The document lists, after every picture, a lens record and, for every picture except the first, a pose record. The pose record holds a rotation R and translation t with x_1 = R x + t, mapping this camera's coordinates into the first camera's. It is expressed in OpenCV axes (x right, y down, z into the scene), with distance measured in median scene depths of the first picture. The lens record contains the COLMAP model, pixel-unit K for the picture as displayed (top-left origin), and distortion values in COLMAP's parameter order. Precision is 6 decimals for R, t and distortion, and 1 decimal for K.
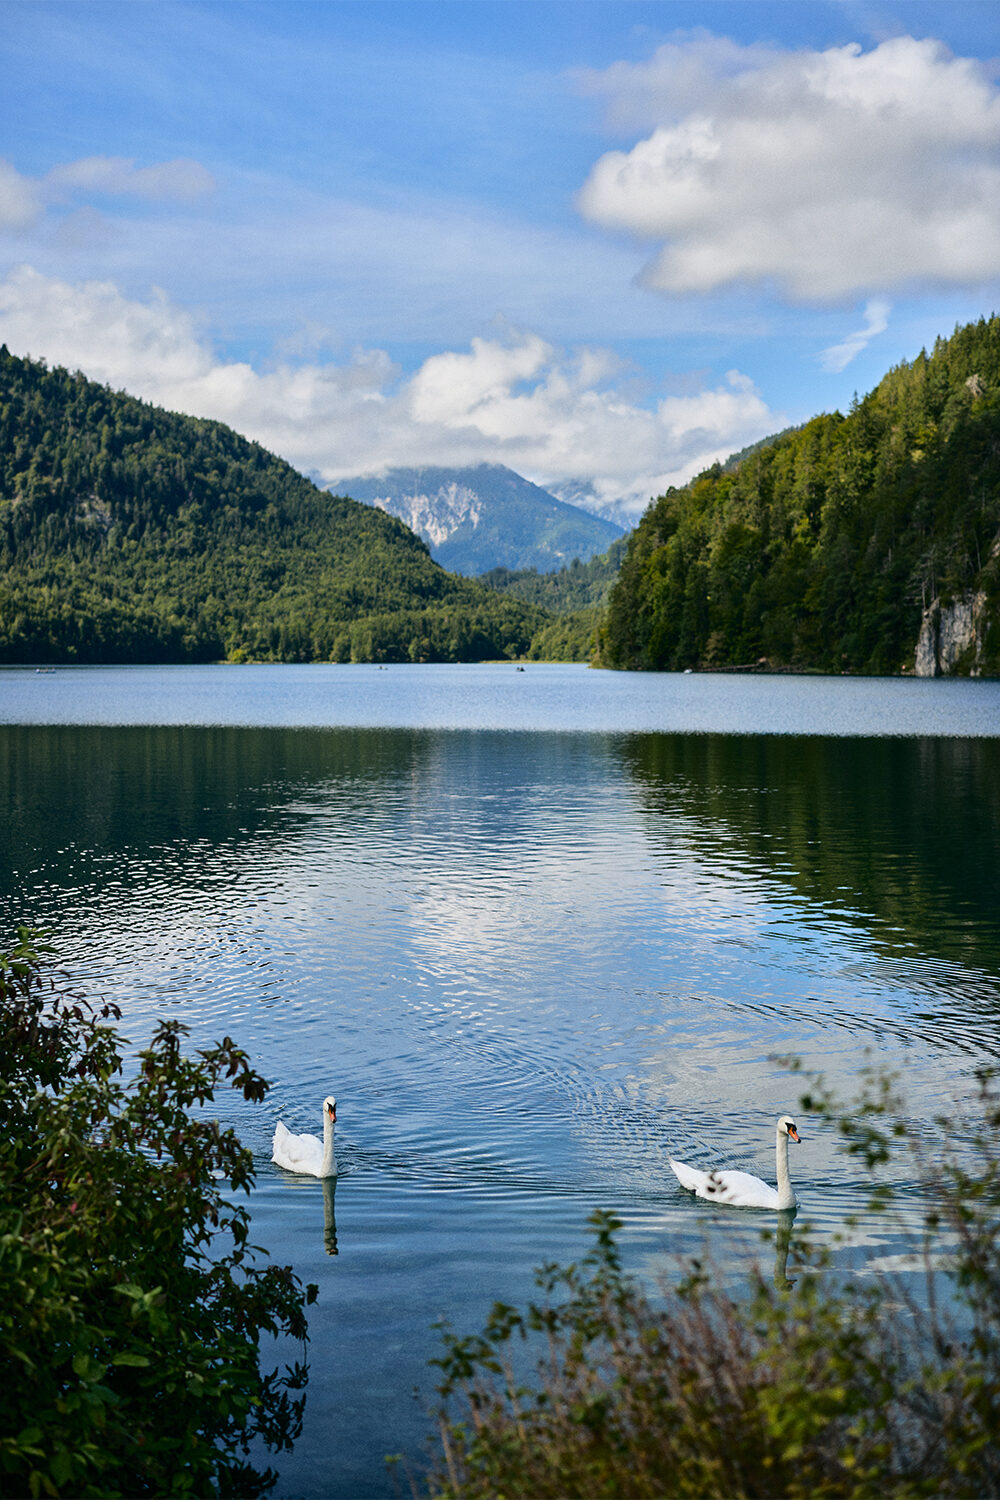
lens RADIAL K [[2186.4, 0, 498.6], [0, 2186.4, 751.7], [0, 0, 1]] dist [0.010039, 0.000000]
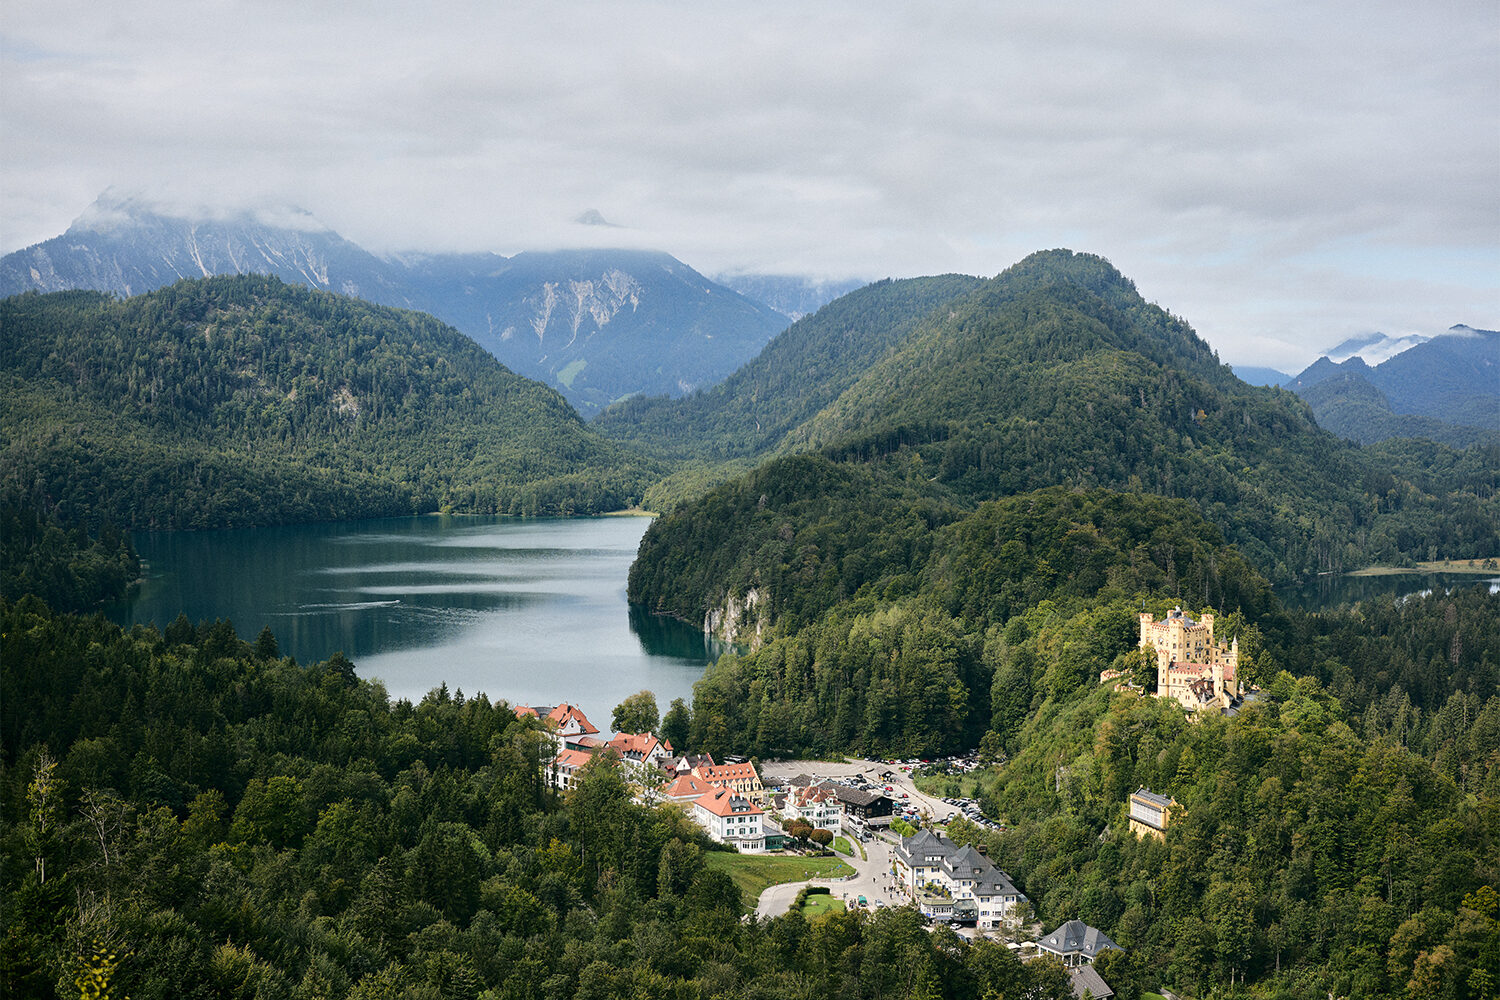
lens RADIAL K [[2186.4, 0, 751.3], [0, 2186.4, 498.2], [0, 0, 1]] dist [0.010039, 0.000000]
pose [[0.999332, 0.000308, 0.036537, 0.032607], [-0.000530, 0.999981, 0.006084, -0.055750], [-0.036535, -0.006100, 0.999314, -0.474909]]
